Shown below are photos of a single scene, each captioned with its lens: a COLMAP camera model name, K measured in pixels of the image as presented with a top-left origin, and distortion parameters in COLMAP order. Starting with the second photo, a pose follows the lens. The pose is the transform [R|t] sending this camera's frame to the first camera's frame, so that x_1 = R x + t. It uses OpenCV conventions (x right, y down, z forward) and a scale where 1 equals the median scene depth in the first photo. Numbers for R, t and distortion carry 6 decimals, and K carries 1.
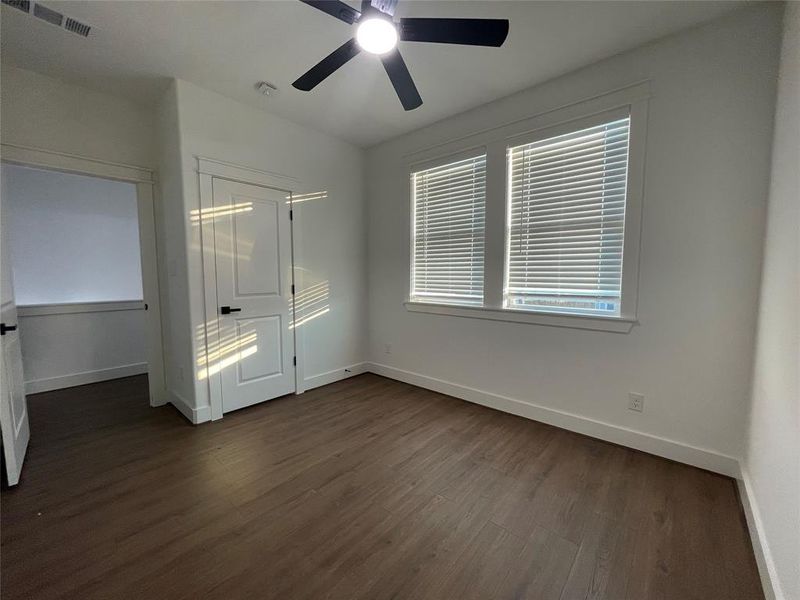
lens RADIAL K [[322.0, 0, 399.8], [0, 322.0, 299.5], [0, 0, 1]] dist [-0.002557, -0.000134]
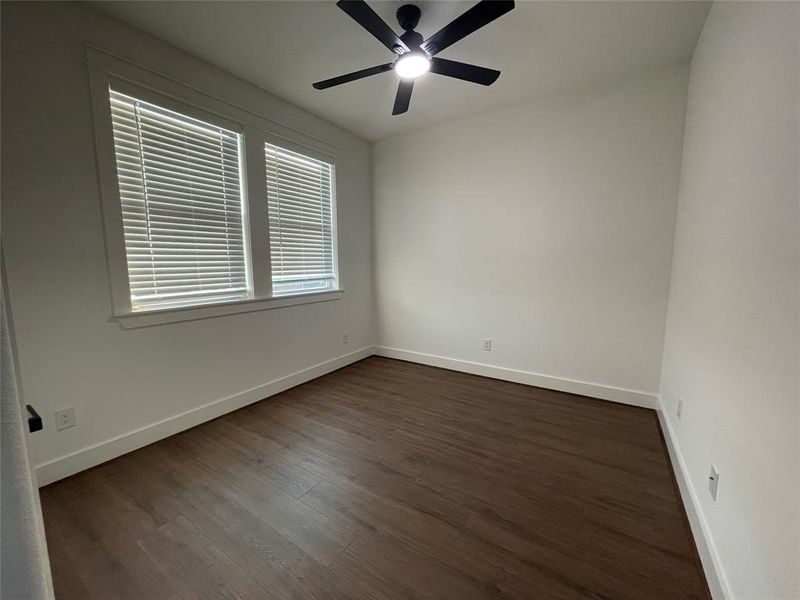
lens RADIAL K [[324.4, 0, 400.5], [0, 324.4, 295.5], [0, 0, 1]] dist [-0.004599, 0.000013]
pose [[-0.145371, -0.108434, 0.983417, -0.785978], [0.079746, 0.989458, 0.120888, -0.071077], [-0.986158, 0.095997, -0.135191, 0.741886]]
